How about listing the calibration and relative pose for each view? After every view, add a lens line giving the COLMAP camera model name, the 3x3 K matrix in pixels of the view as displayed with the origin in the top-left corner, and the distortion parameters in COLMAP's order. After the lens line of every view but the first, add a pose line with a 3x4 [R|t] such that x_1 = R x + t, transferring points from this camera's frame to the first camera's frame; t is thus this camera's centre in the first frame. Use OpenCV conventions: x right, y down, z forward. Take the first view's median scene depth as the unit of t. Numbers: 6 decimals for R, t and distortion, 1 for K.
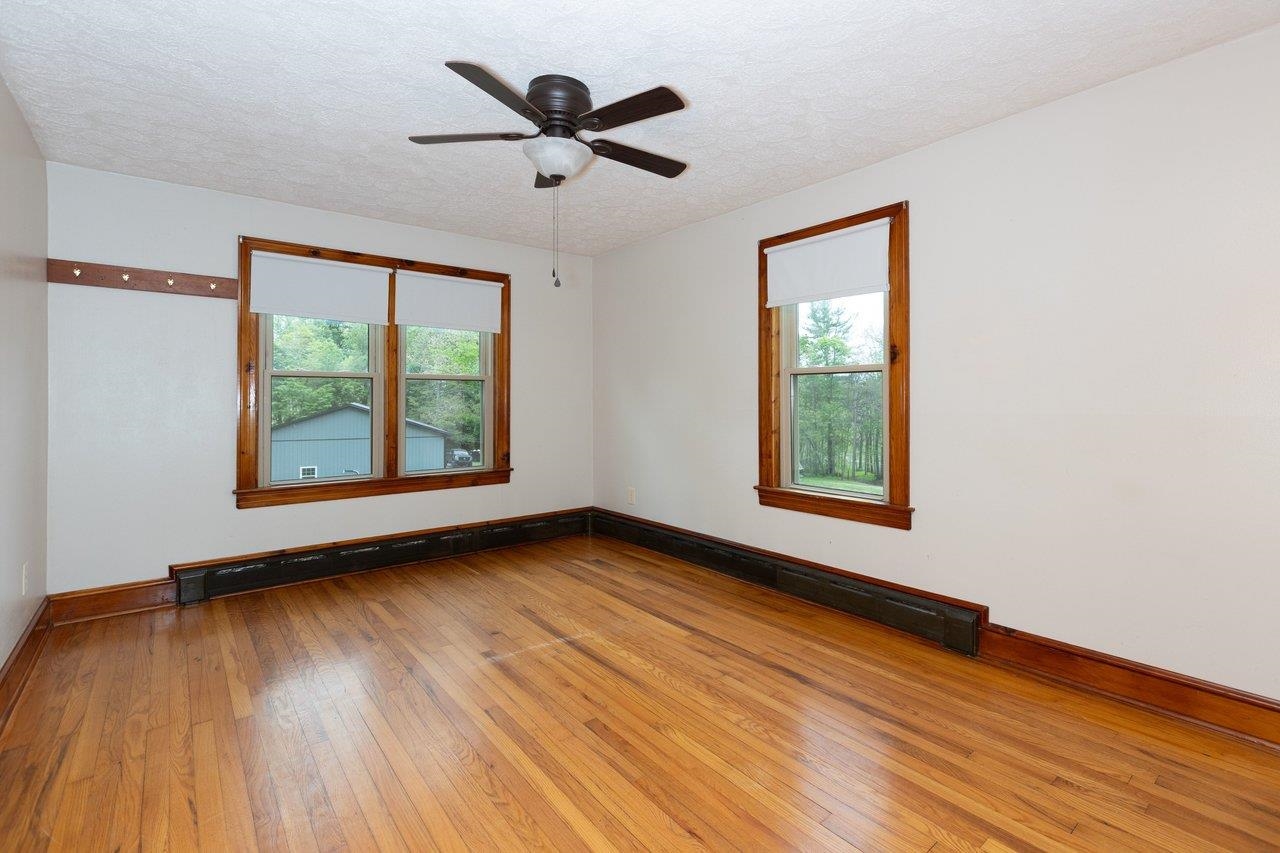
lens RADIAL K [[571.9, 0, 639.9], [0, 571.9, 401.4], [0, 0, 1]] dist [0.001275, 0.000255]
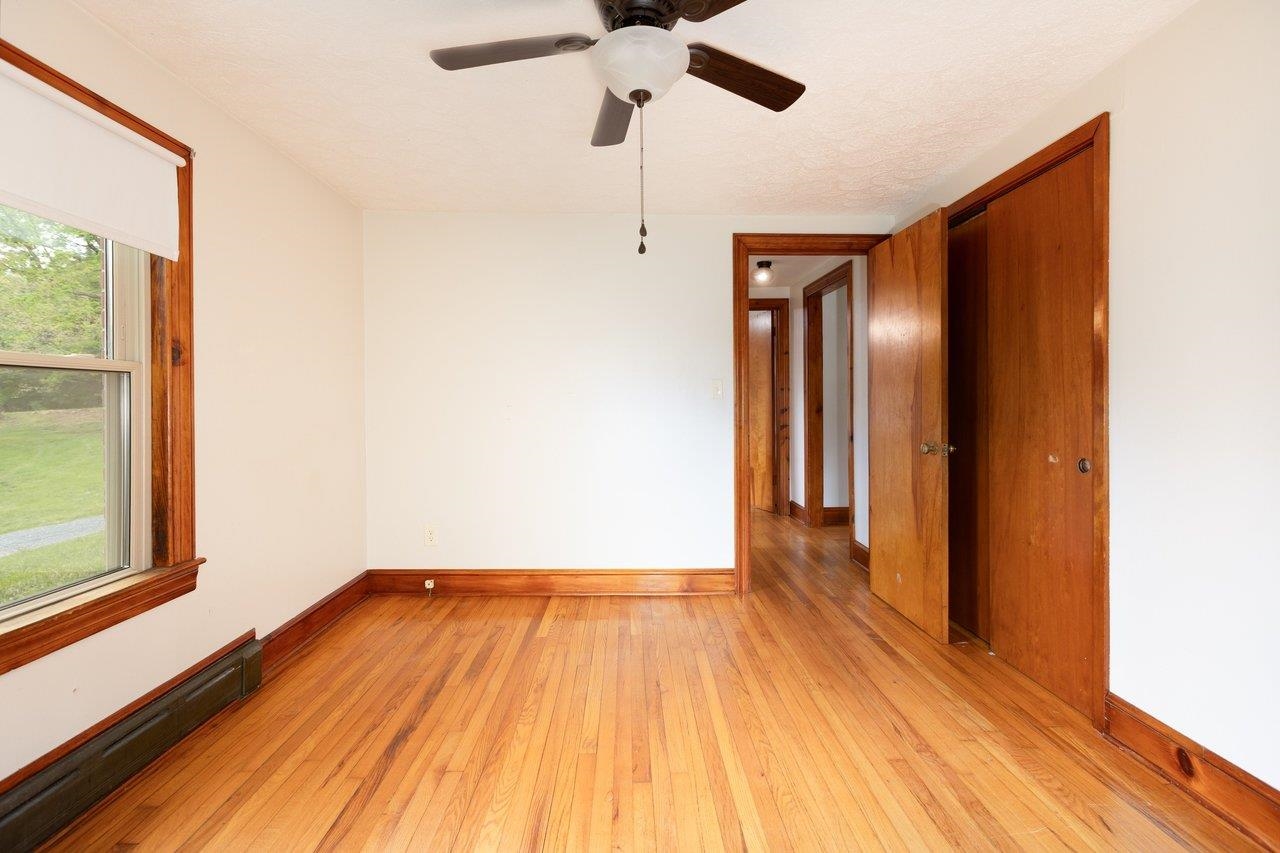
lens RADIAL K [[571.9, 0, 639.9], [0, 571.9, 401.4], [0, 0, 1]] dist [0.001275, 0.000255]
pose [[-0.796326, 0.009606, 0.604791, -0.581753], [0.009273, 0.999950, -0.003673, -0.016402], [-0.604796, 0.002683, -0.796376, 1.597916]]
